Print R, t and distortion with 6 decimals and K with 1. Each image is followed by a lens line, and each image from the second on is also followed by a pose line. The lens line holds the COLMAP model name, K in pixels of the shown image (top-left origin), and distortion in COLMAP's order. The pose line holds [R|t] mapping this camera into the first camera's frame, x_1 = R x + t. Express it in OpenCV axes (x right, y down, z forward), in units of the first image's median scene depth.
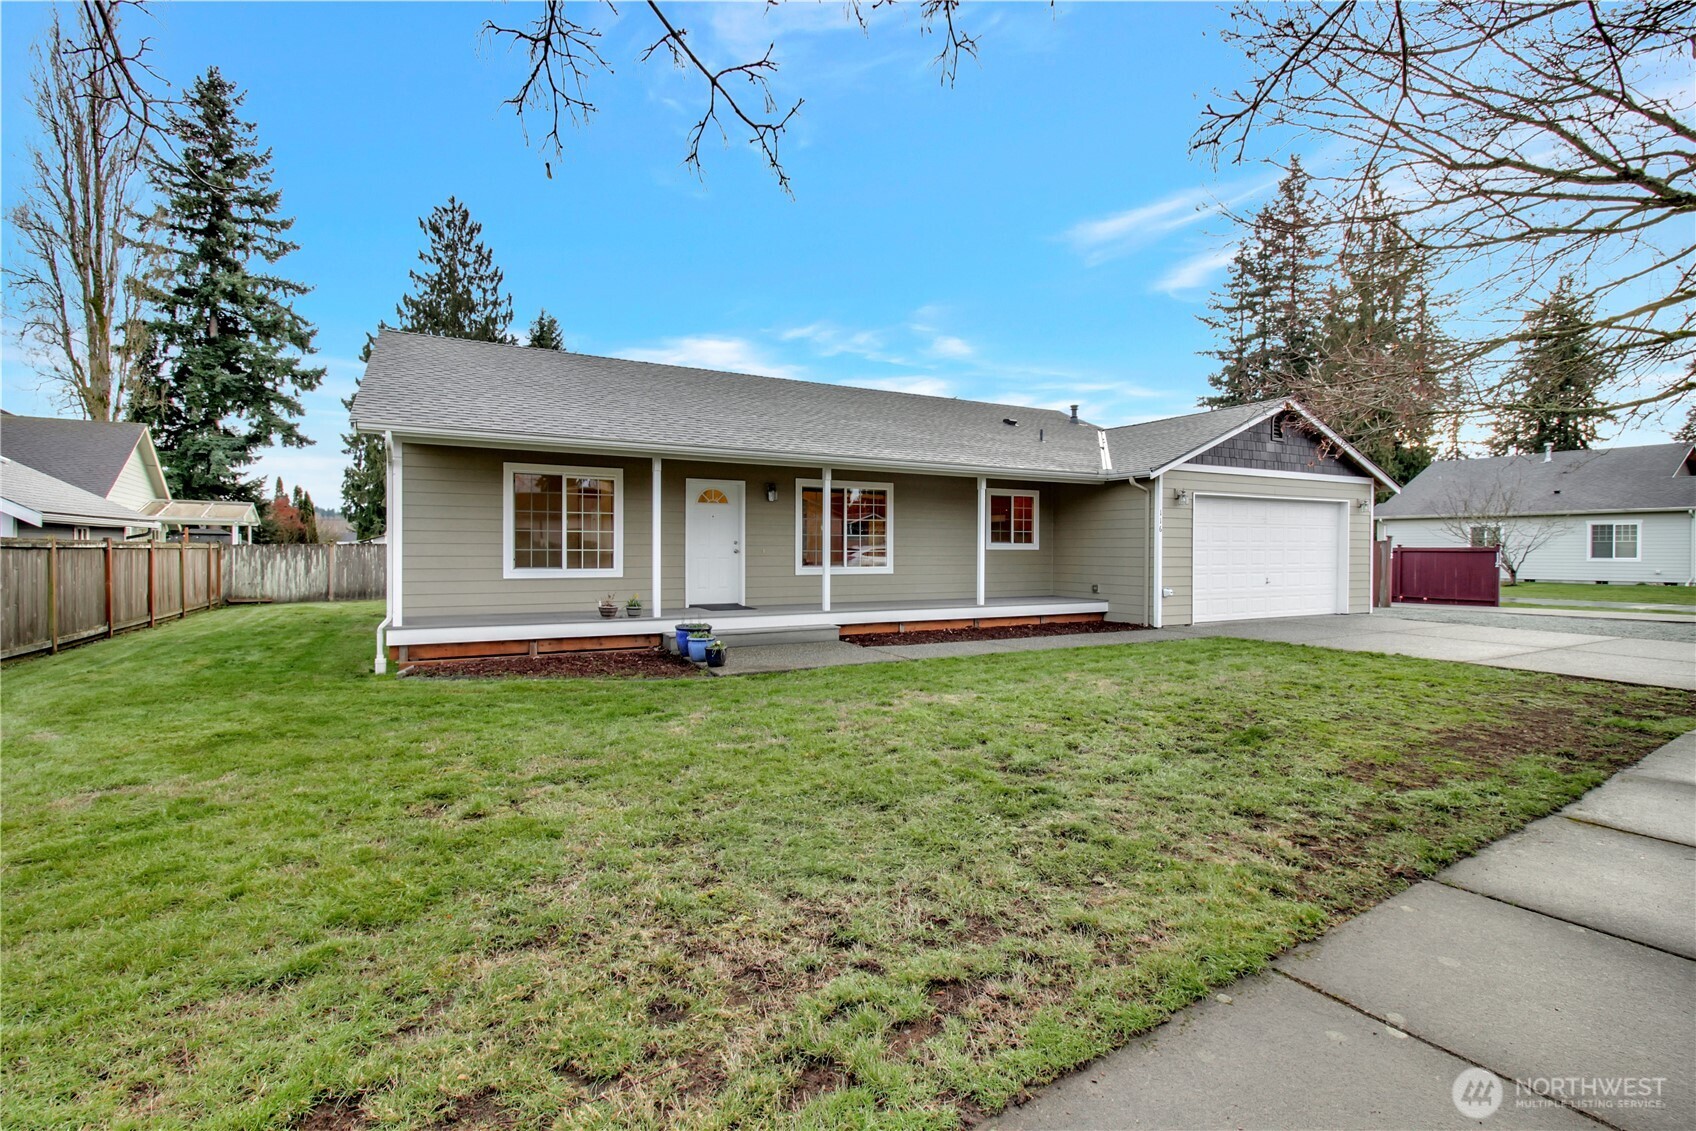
lens RADIAL K [[771.2, 0, 848.8], [0, 771.2, 566.0], [0, 0, 1]] dist [0.005189, -0.000756]
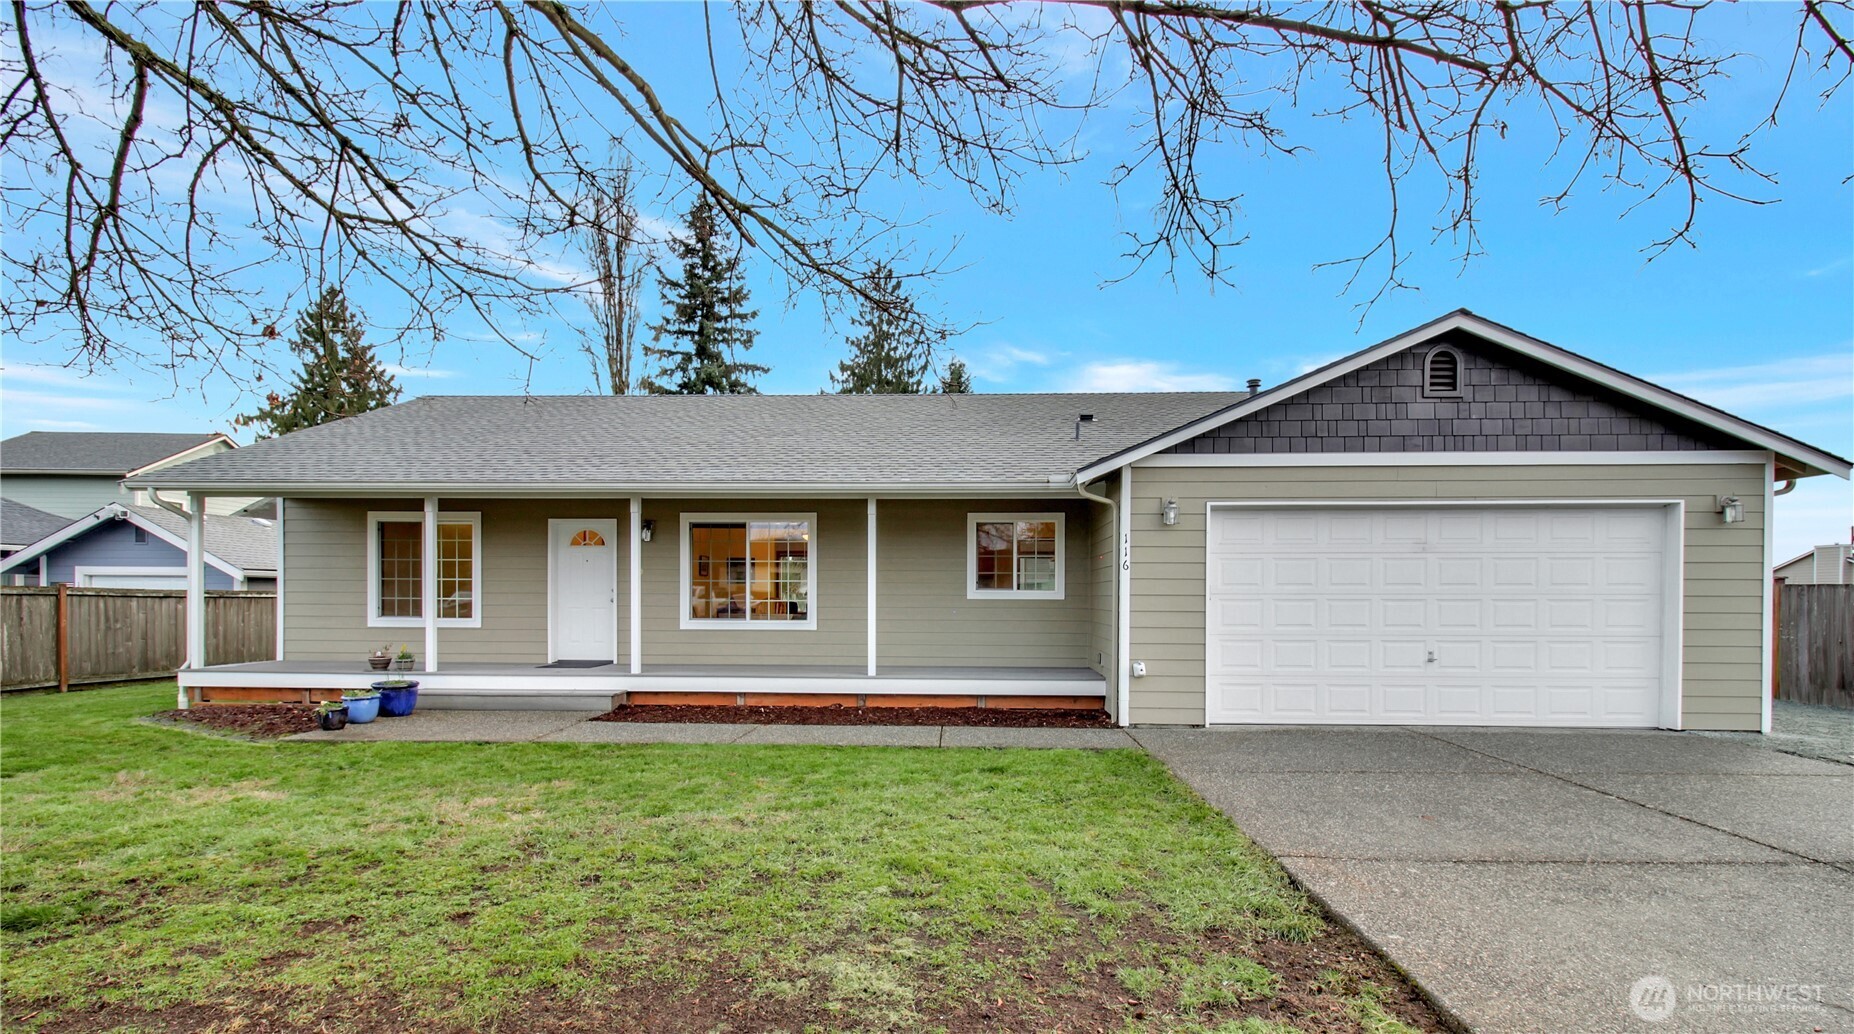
lens RADIAL K [[846.4, 0, 929.1], [0, 846.4, 611.6], [0, 0, 1]] dist [0.011590, -0.000123]
pose [[0.854111, 0.008046, -0.520029, 0.541601], [-0.013406, 0.999889, -0.006548, -0.004136], [0.519919, 0.012564, 0.854123, 0.304922]]
